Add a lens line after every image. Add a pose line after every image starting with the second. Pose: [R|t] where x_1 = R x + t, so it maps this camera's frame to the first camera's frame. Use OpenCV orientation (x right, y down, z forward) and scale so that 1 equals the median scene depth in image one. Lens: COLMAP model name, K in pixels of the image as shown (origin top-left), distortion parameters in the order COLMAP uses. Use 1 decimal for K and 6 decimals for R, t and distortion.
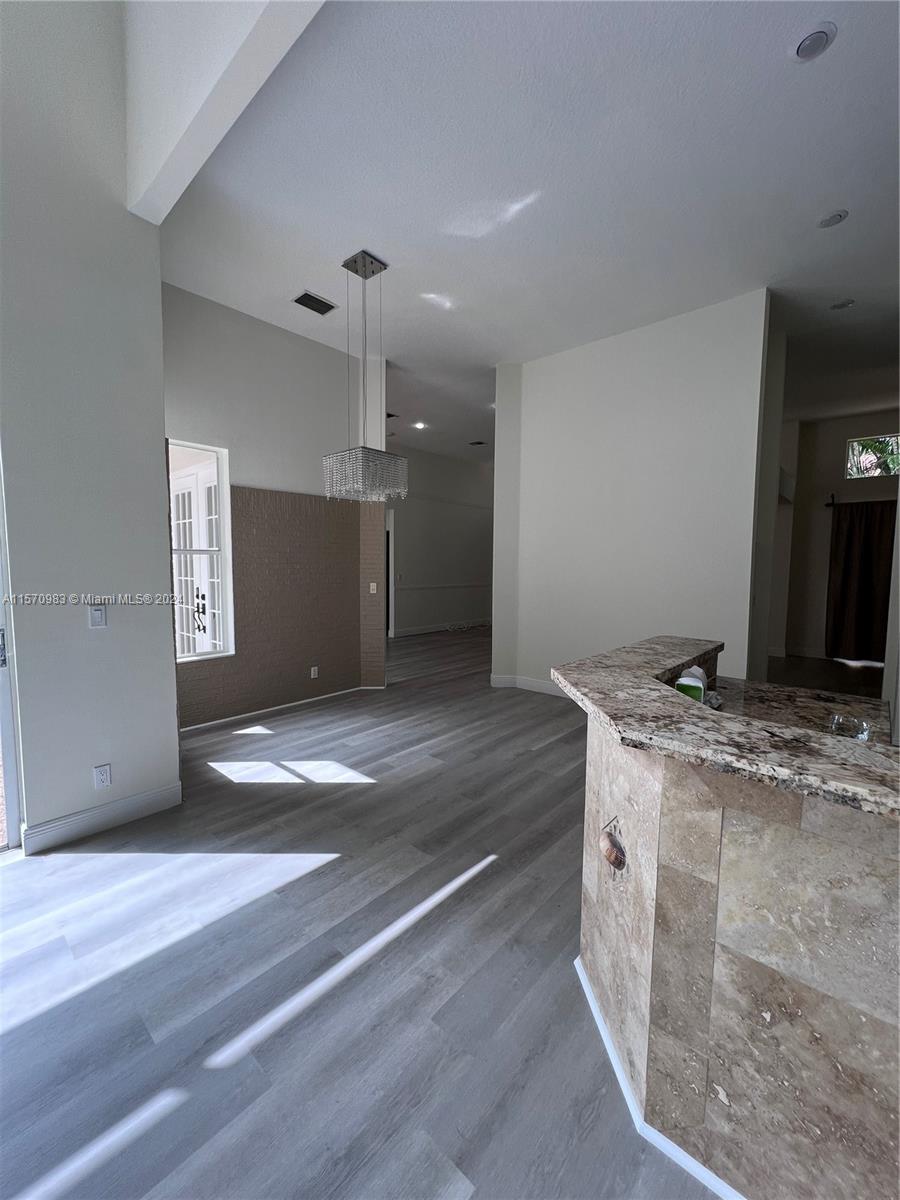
lens RADIAL K [[482.4, 0, 449.9], [0, 482.4, 599.6], [0, 0, 1]] dist [0.000617, -0.000138]
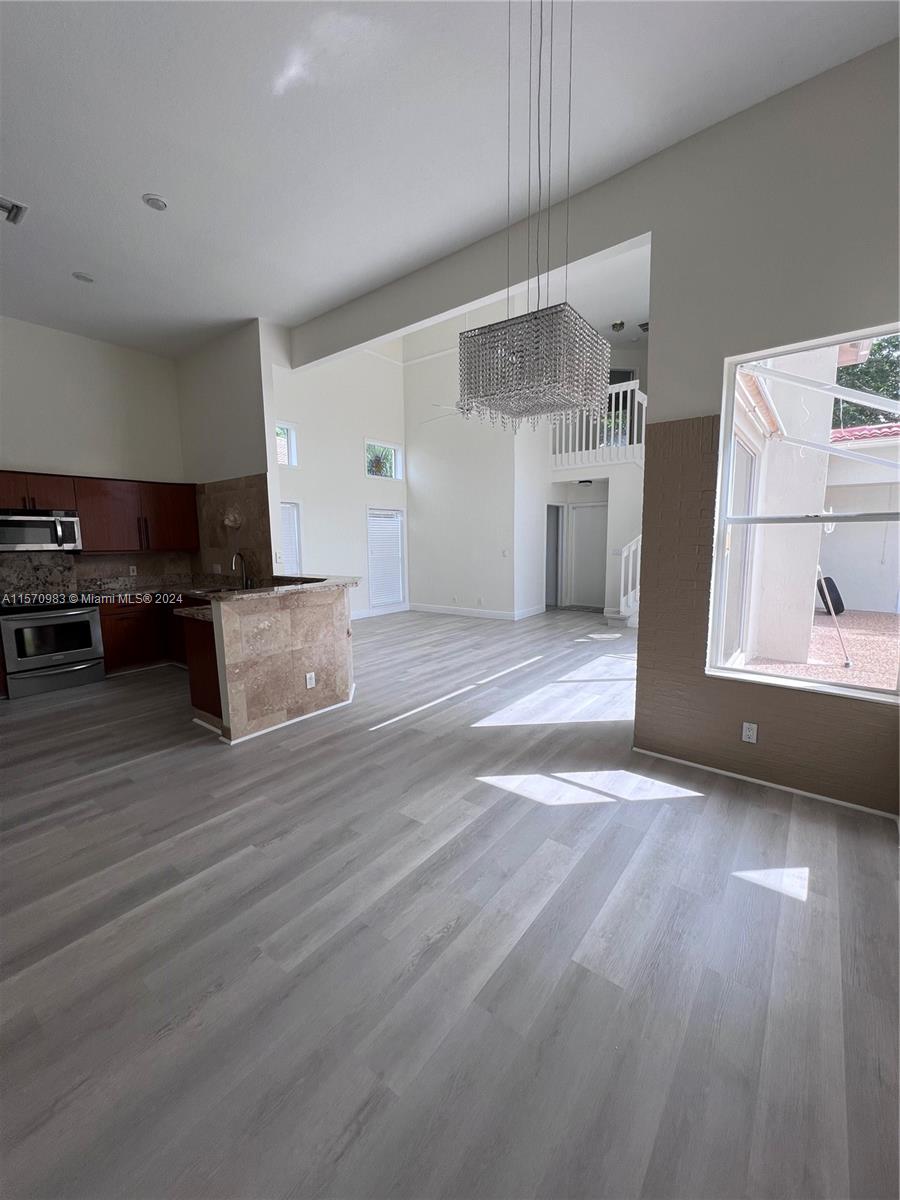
lens RADIAL K [[482.4, 0, 451.2], [0, 482.4, 600.6], [0, 0, 1]] dist [0.000617, -0.000138]
pose [[-0.997777, 0.011802, -0.065592, -0.047391], [-0.002266, 0.977621, 0.210361, -0.134626], [0.066607, 0.210042, -0.975421, 1.695158]]
